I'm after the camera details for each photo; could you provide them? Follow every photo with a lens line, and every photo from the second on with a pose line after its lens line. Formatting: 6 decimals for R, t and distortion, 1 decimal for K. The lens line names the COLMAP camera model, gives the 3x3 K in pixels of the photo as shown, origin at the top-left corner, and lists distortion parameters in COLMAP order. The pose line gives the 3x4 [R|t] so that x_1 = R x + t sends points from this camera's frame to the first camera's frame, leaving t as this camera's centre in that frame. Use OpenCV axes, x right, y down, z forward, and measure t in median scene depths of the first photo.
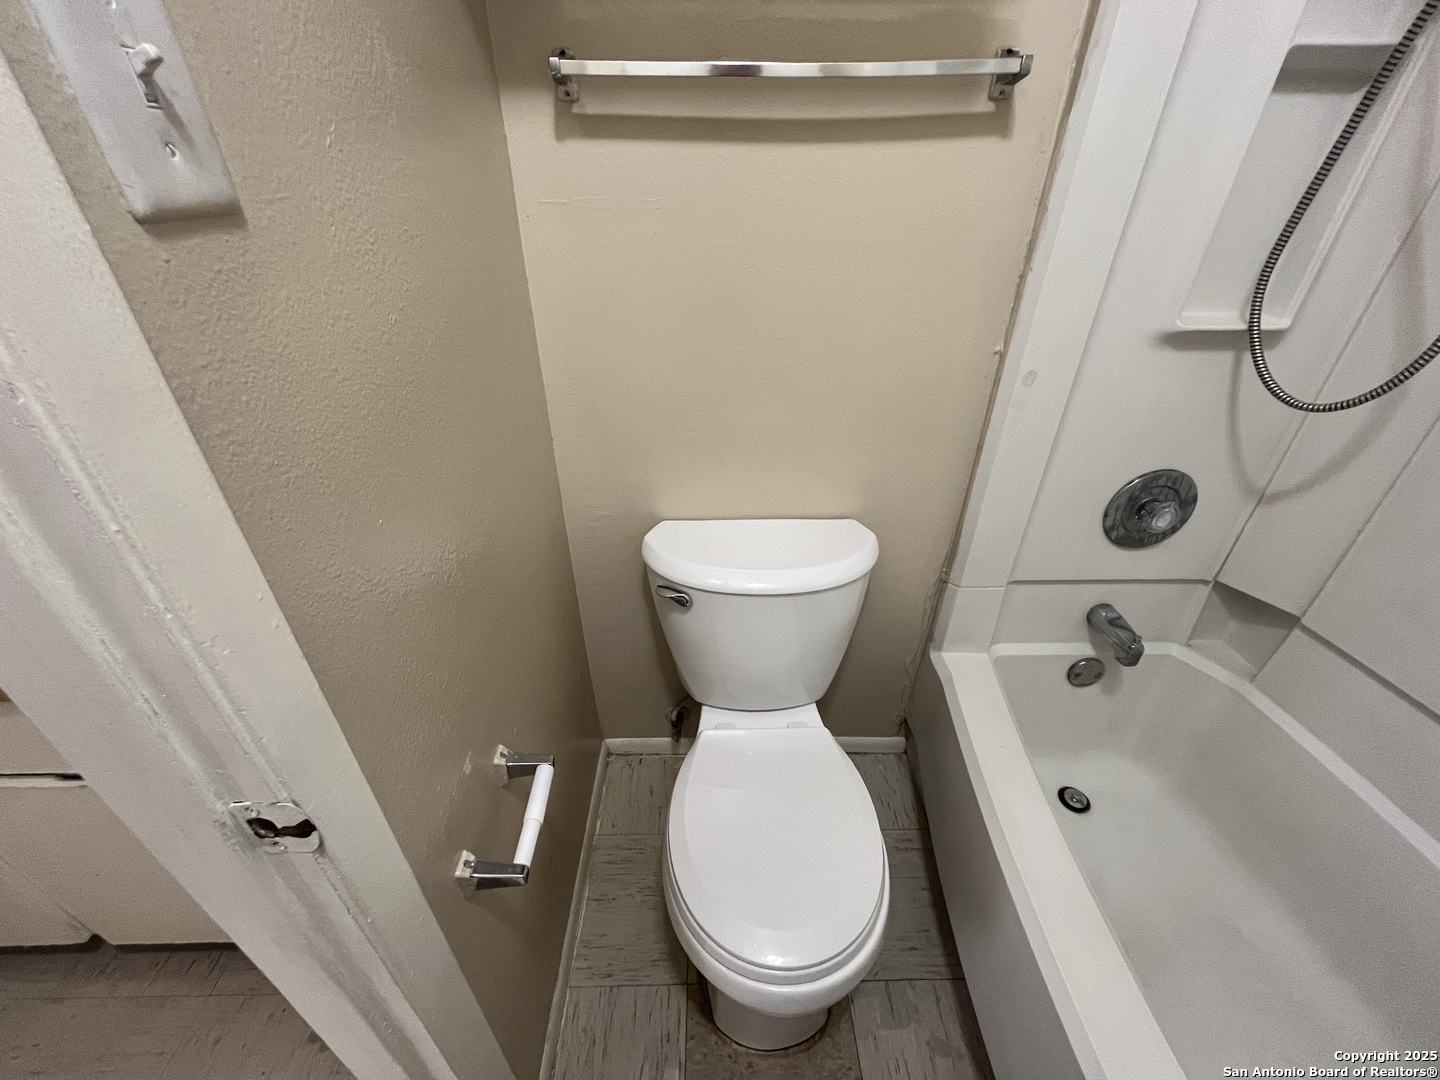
lens RADIAL K [[580.6, 0, 719.5], [0, 580.6, 543.7], [0, 0, 1]] dist [-0.001496, 0.000353]
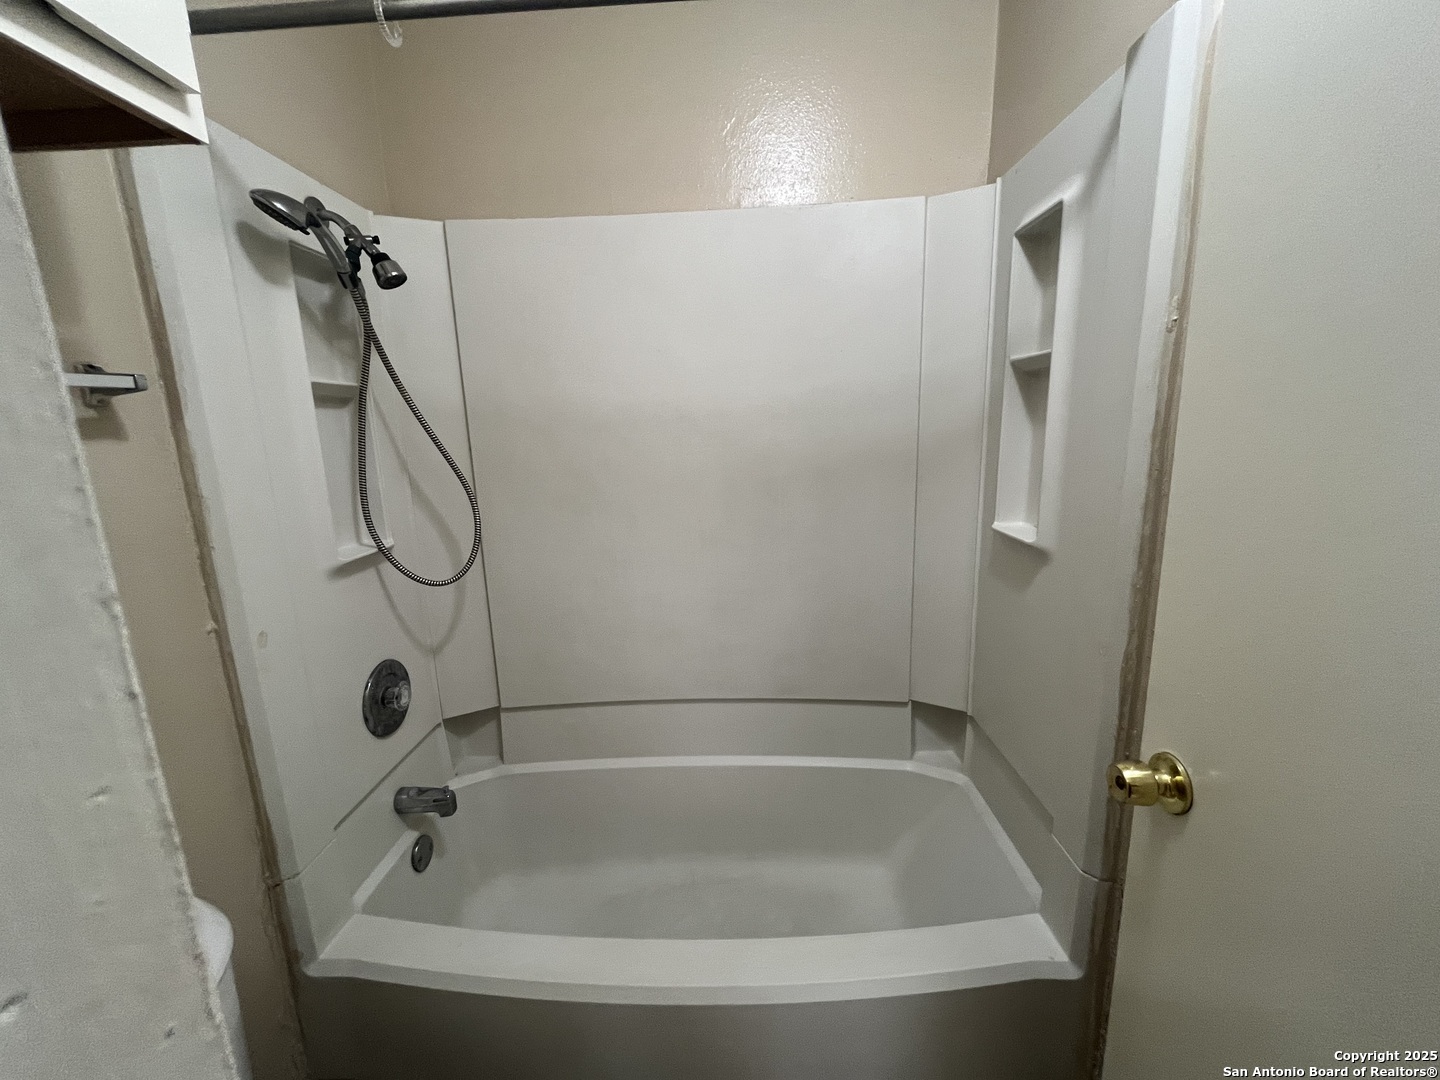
lens RADIAL K [[580.6, 0, 719.5], [0, 580.6, 543.7], [0, 0, 1]] dist [-0.001496, 0.000353]
pose [[0.046509, -0.204136, 0.977837, -0.312748], [0.558637, 0.816824, 0.143952, -0.105078], [-0.828107, 0.539561, 0.152028, 0.092308]]
